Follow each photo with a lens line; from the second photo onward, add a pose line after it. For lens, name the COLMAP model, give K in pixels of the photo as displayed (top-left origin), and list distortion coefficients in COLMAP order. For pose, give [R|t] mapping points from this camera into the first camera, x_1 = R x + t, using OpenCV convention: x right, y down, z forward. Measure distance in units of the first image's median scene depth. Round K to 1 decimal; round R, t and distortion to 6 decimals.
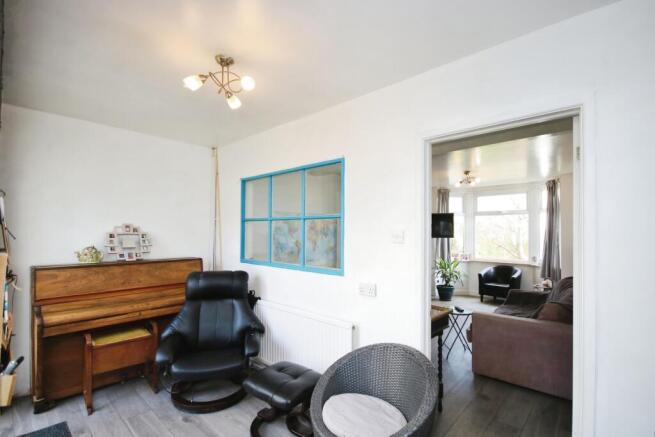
lens RADIAL K [[306.2, 0, 330.6], [0, 306.2, 229.4], [0, 0, 1]] dist [-0.000847, -0.000325]
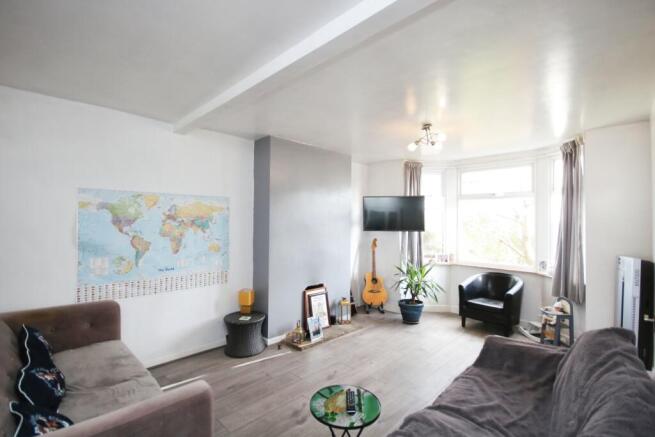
lens RADIAL K [[310.5, 0, 327.3], [0, 310.5, 215.5], [0, 0, 1]] dist [-0.000995, -0.000348]
pose [[0.999213, 0.004512, -0.039402, 0.219600], [-0.004735, 0.999973, -0.005554, -0.003539], [0.039376, 0.005736, 0.999208, 0.302635]]
